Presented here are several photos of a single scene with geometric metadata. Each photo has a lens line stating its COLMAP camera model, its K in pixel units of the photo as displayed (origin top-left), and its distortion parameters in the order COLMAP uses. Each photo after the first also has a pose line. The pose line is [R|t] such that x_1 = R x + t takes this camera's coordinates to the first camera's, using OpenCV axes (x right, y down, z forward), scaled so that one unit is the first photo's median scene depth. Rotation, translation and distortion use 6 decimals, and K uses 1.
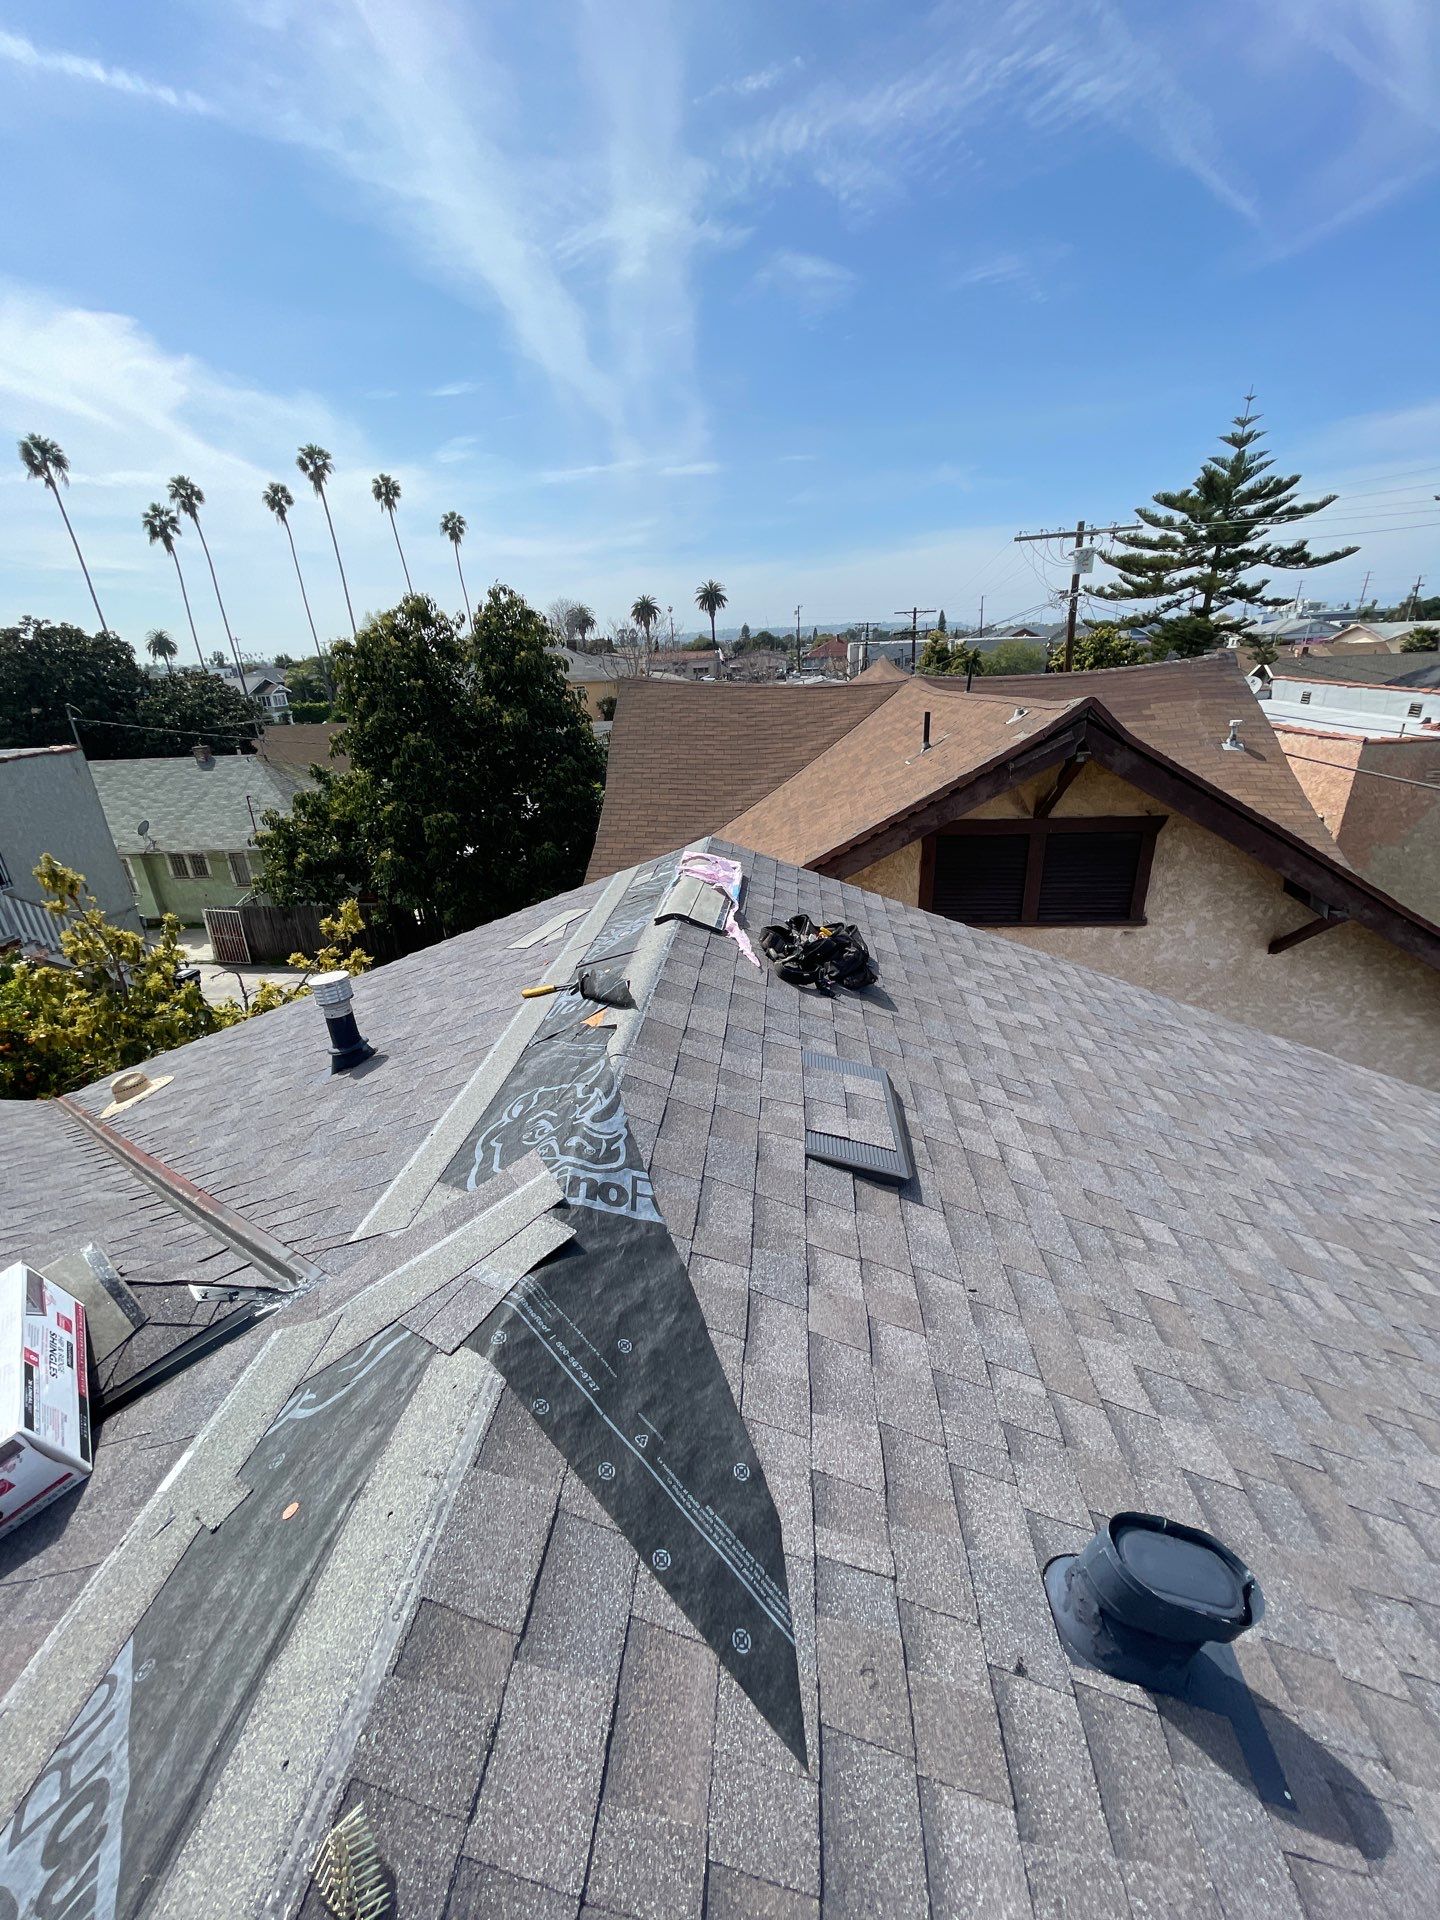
lens RADIAL K [[792.0, 0, 720.0], [0, 792.0, 960.0], [0, 0, 1]] dist [-0.027445, 0.017475]
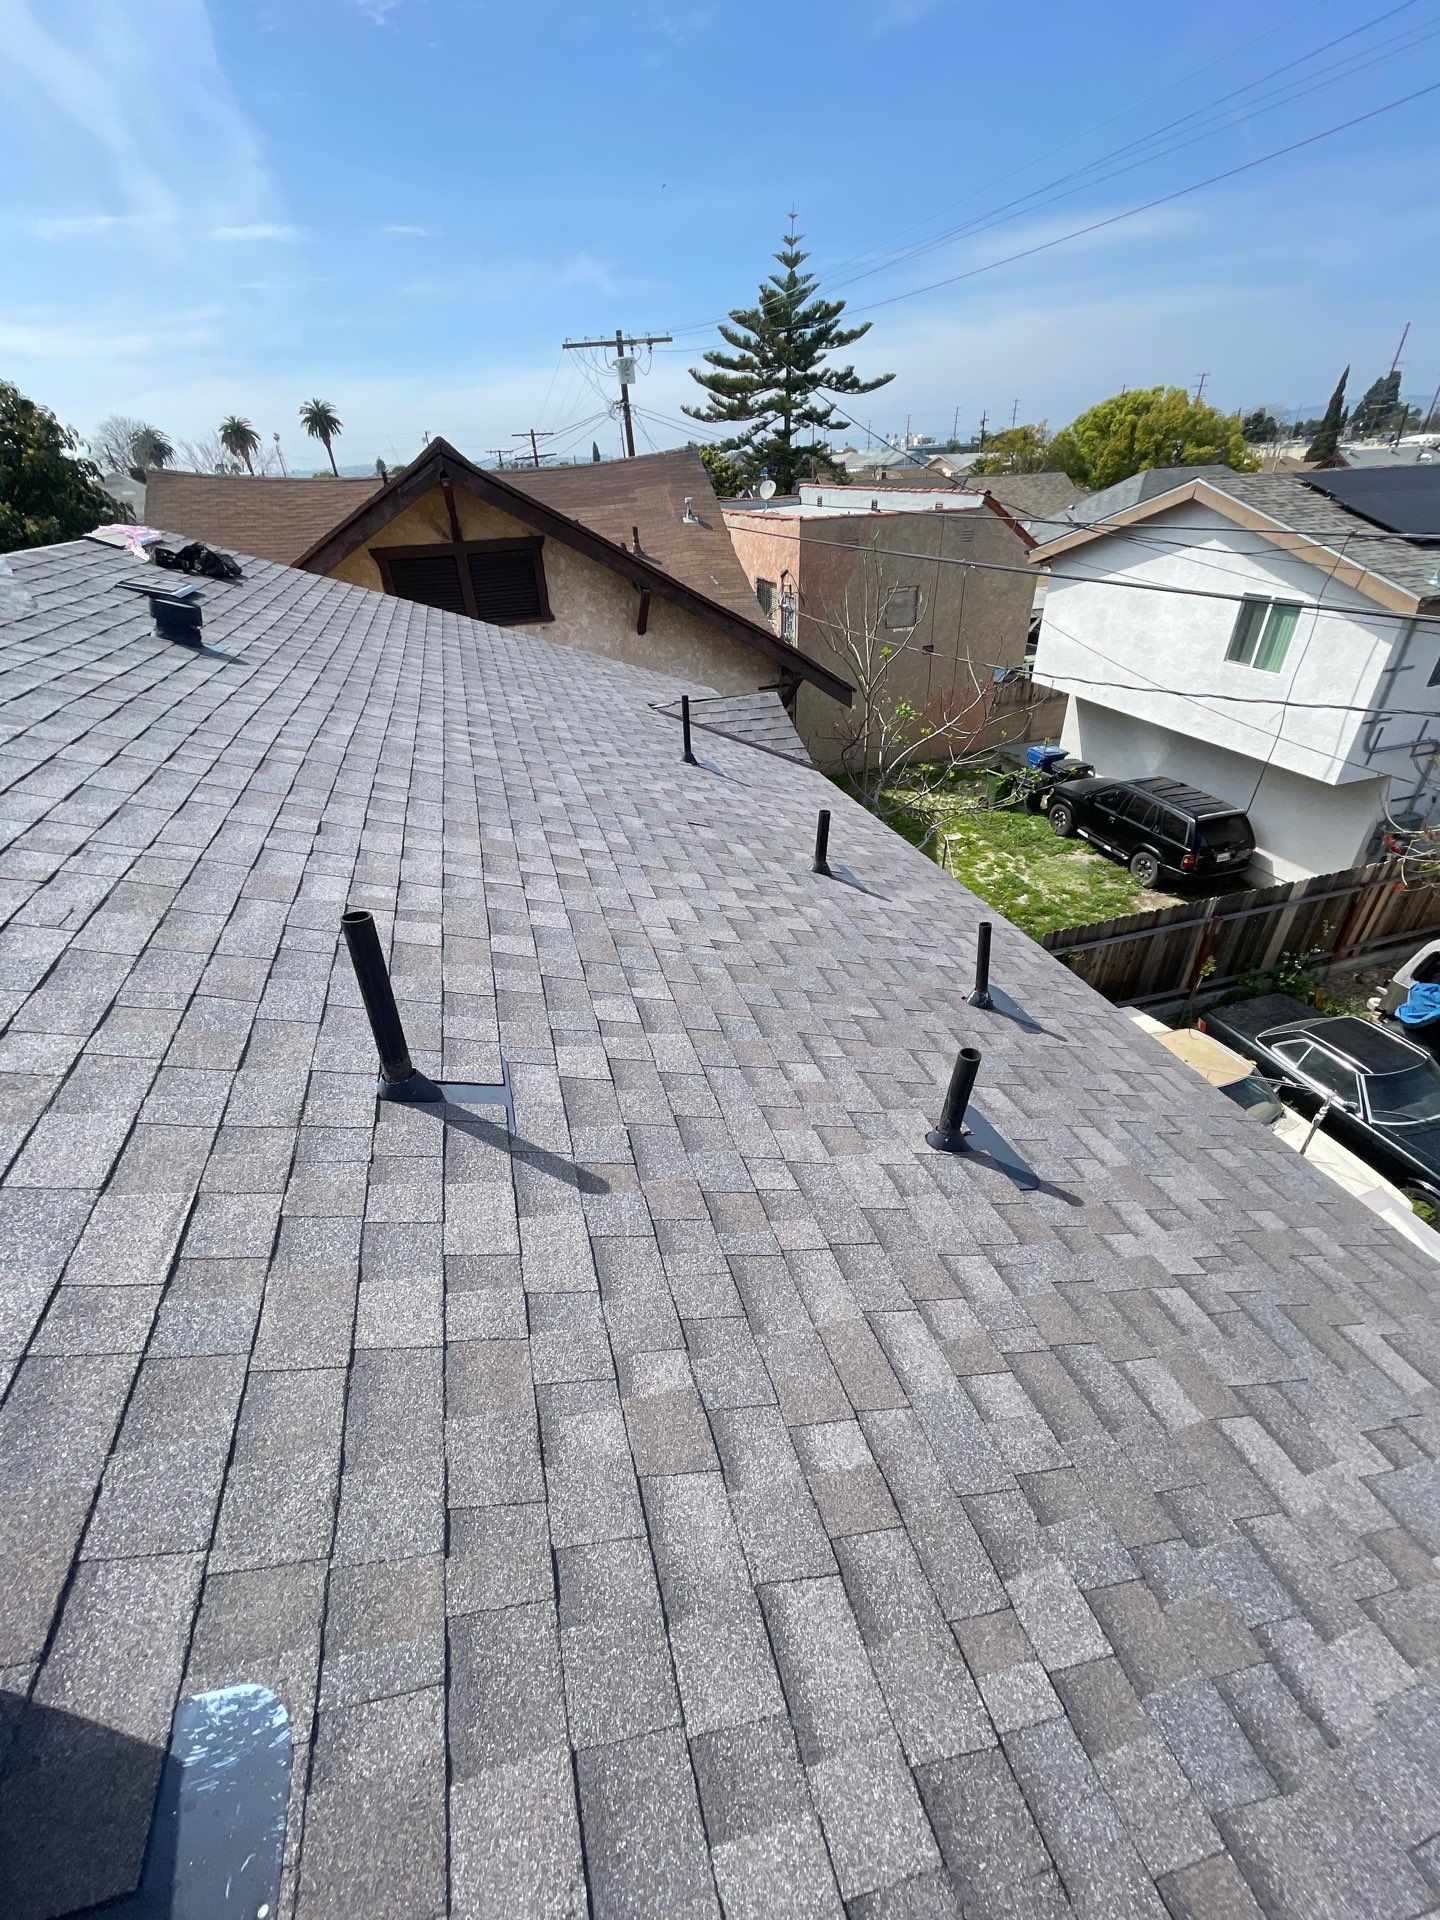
lens RADIAL K [[792.0, 0, 720.0], [0, 792.0, 960.0], [0, 0, 1]] dist [-0.027445, 0.017475]
pose [[0.927913, -0.193422, 0.318694, 0.039497], [0.138257, 0.972456, 0.187653, 0.056090], [-0.346213, -0.130064, 0.929096, -0.091269]]
